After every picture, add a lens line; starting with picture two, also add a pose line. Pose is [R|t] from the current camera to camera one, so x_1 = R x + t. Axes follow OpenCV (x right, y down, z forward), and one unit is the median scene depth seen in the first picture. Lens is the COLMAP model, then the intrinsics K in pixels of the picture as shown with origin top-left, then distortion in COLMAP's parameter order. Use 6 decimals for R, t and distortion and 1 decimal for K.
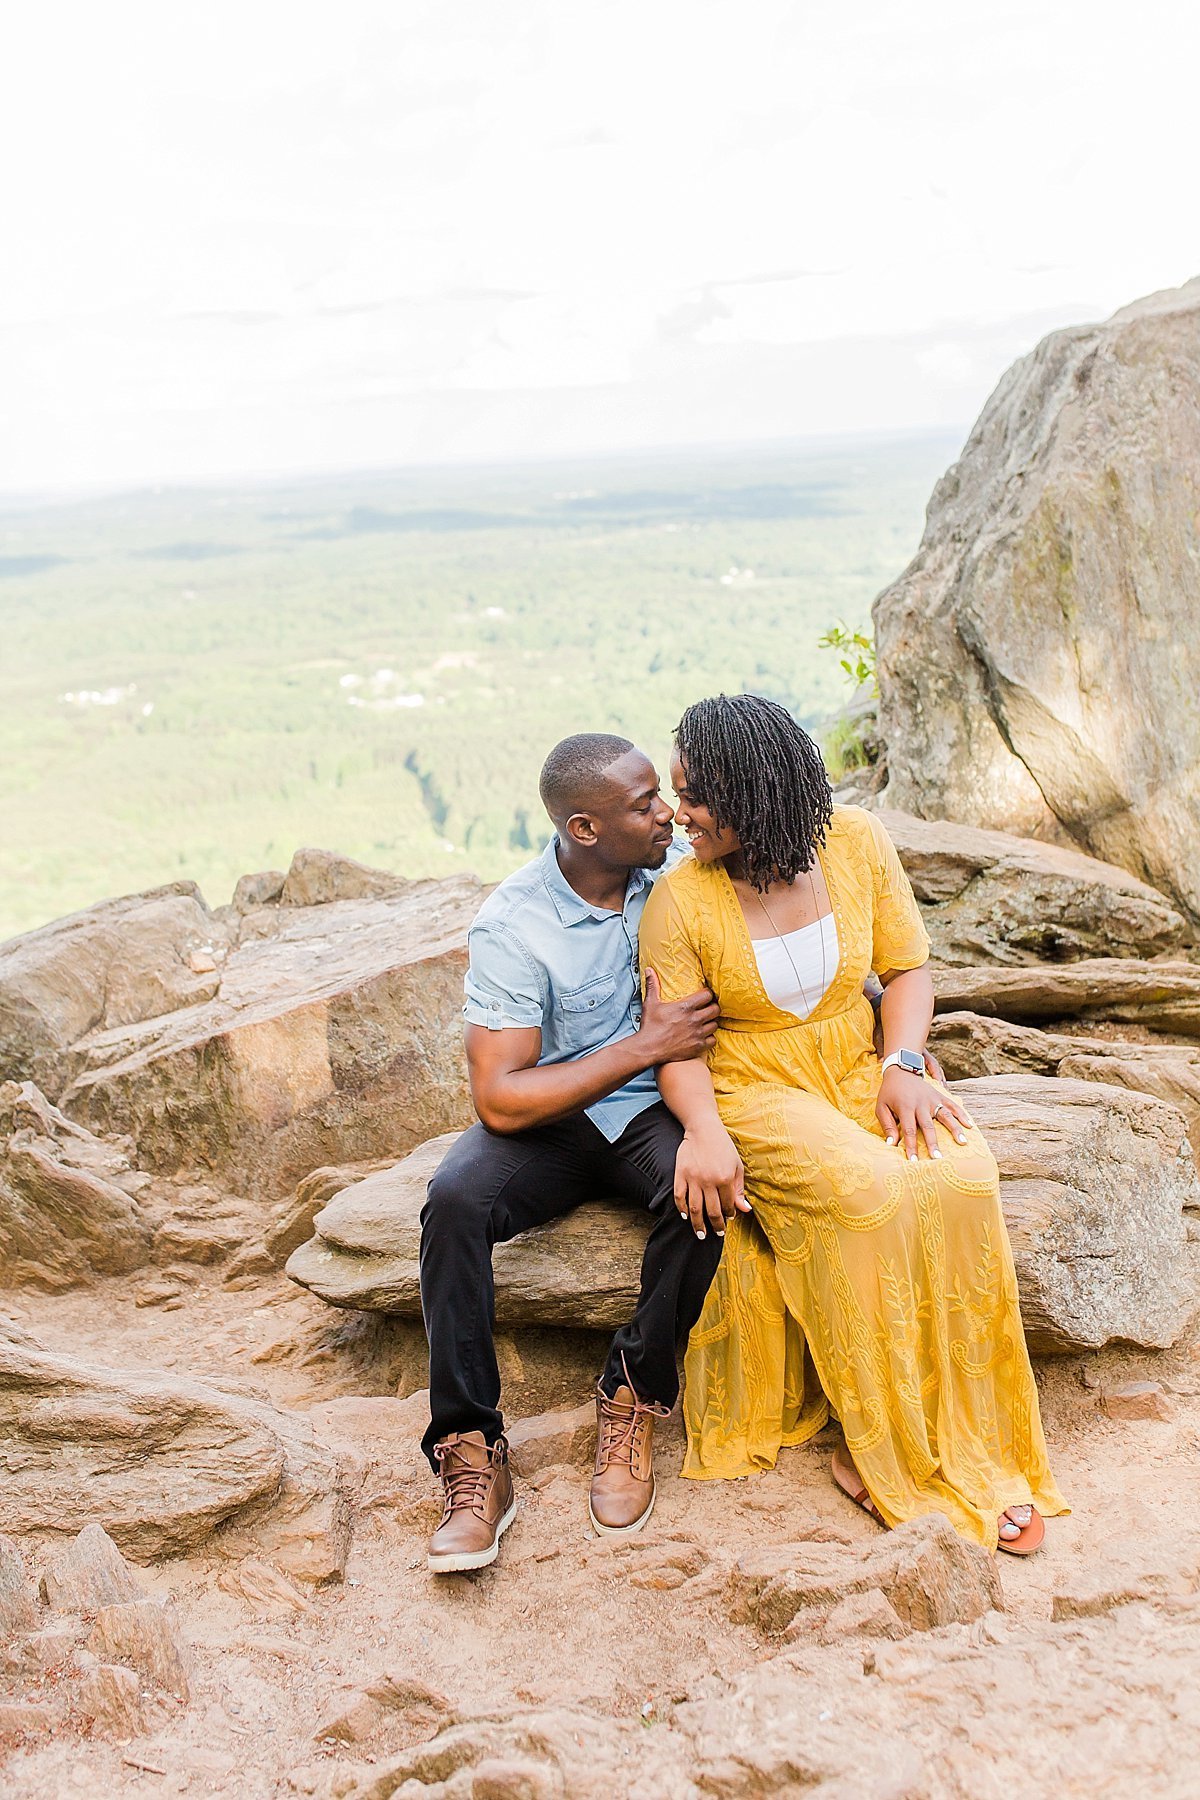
lens RADIAL K [[1709.6, 0, 601.1], [0, 1709.6, 908.3], [0, 0, 1]] dist [0.001874, 0.008653]
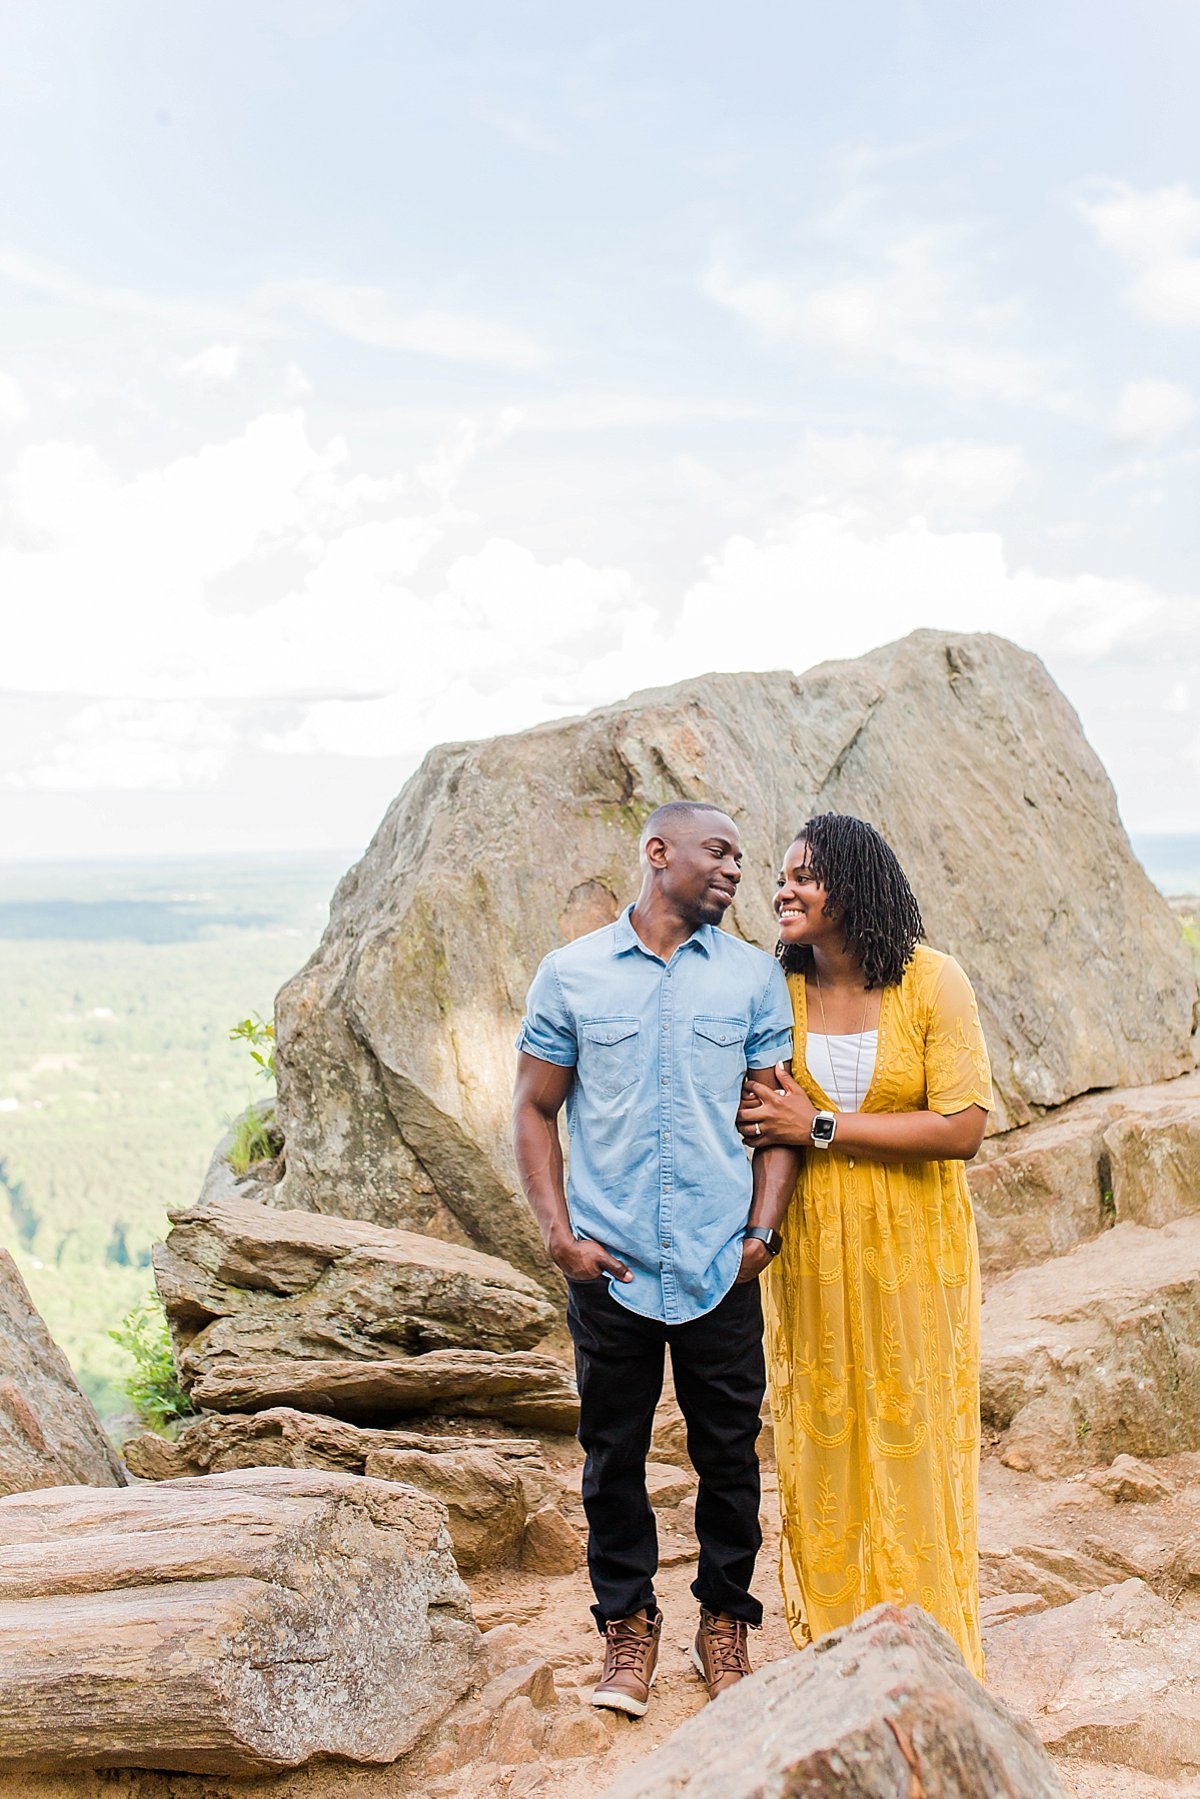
lens RADIAL K [[1747.5, 0, 601.5], [0, 1747.5, 908.1], [0, 0, 1]] dist [-0.001084, 0.013019]
pose [[0.976364, 0.032985, 0.213600, 0.142547], [0.017627, 0.972840, -0.230806, 0.014592], [-0.215412, 0.229116, 0.949265, -0.033252]]
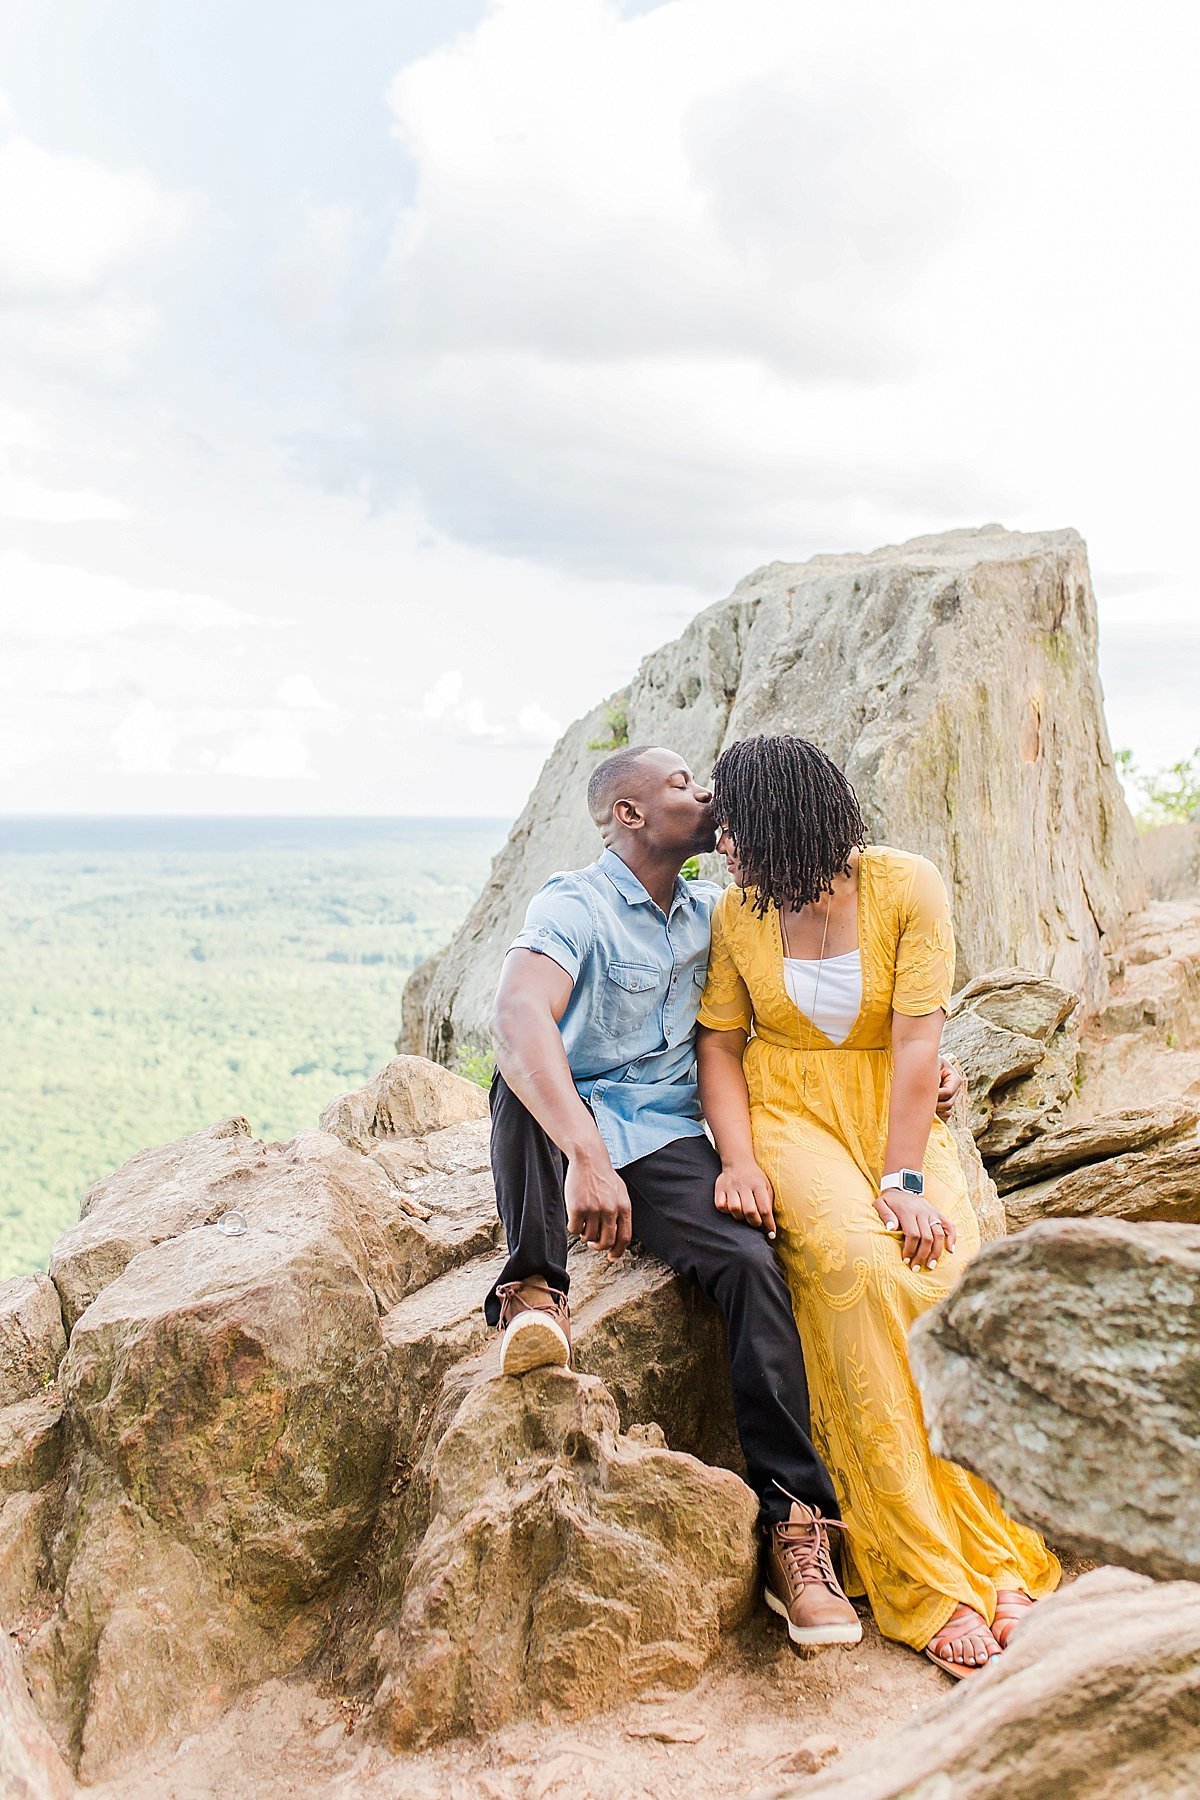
lens RADIAL K [[1709.6, 0, 601.1], [0, 1709.6, 908.3], [0, 0, 1]] dist [0.001874, 0.008653]
pose [[0.679721, 0.026226, 0.733001, -0.692586], [0.145167, 0.974781, -0.169492, 0.041862], [-0.718961, 0.221615, 0.658773, 0.468321]]
